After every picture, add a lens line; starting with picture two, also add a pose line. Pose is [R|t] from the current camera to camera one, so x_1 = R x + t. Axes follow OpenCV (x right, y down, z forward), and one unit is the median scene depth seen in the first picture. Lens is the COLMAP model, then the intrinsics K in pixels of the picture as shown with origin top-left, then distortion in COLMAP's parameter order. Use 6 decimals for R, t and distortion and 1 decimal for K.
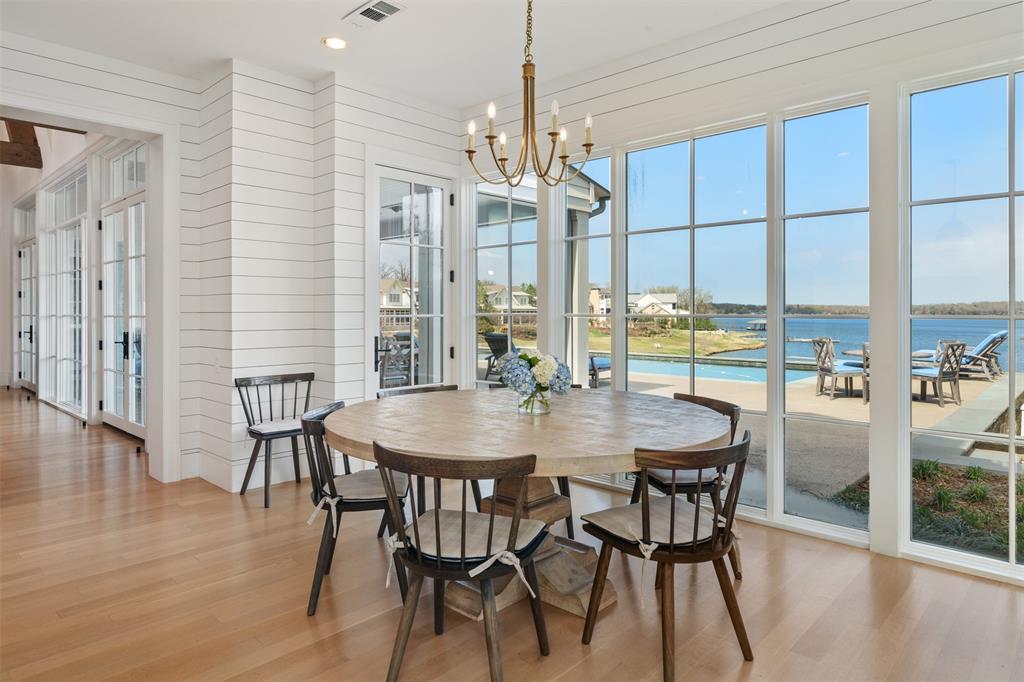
lens RADIAL K [[618.4, 0, 512.8], [0, 618.4, 313.1], [0, 0, 1]] dist [-0.000351, -0.000712]
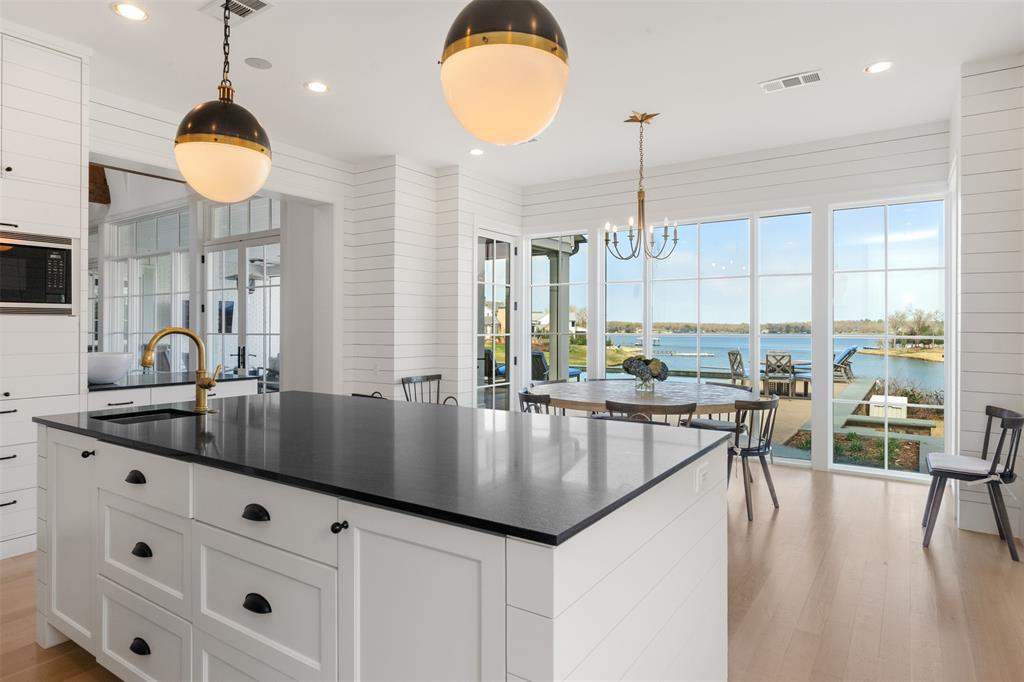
lens RADIAL K [[595.5, 0, 506.4], [0, 595.5, 326.8], [0, 0, 1]] dist [-0.001831, -0.000895]
pose [[0.987389, 0.003793, 0.158265, -0.219813], [-0.003054, 0.999983, -0.004914, -0.003974], [-0.158281, 0.004369, 0.987384, -0.213209]]
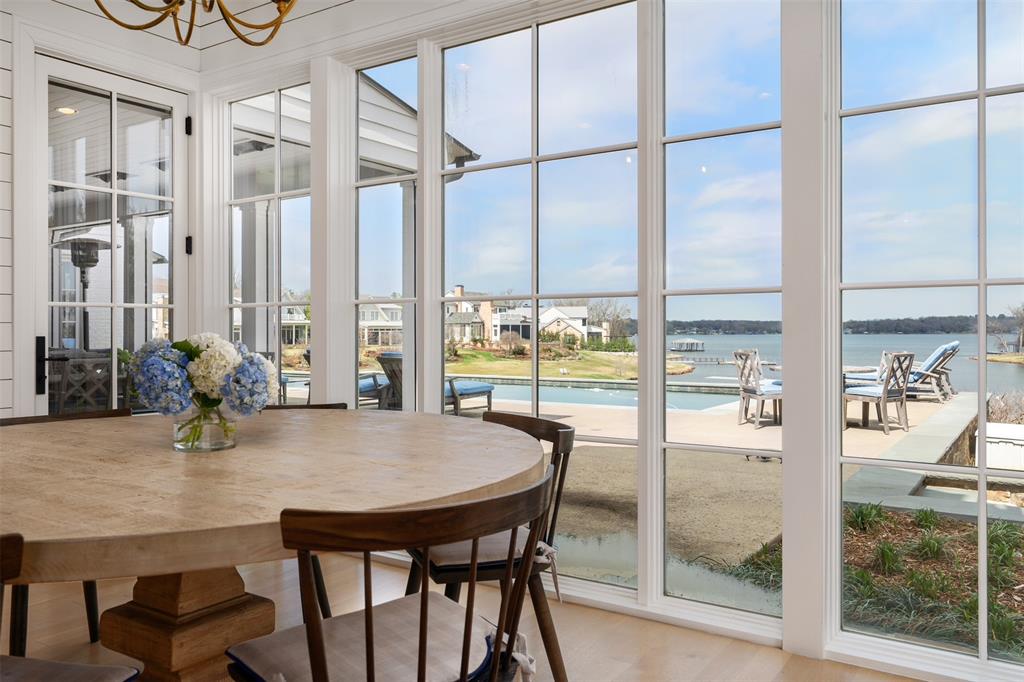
lens RADIAL K [[782.4, 0, 514.2], [0, 782.4, 336.9], [0, 0, 1]] dist [-0.001043, 0.003127]
pose [[0.986962, -0.004699, 0.160885, 0.068291], [0.003852, 0.999977, 0.005574, 0.021147], [-0.160907, -0.004882, 0.986957, 0.096329]]
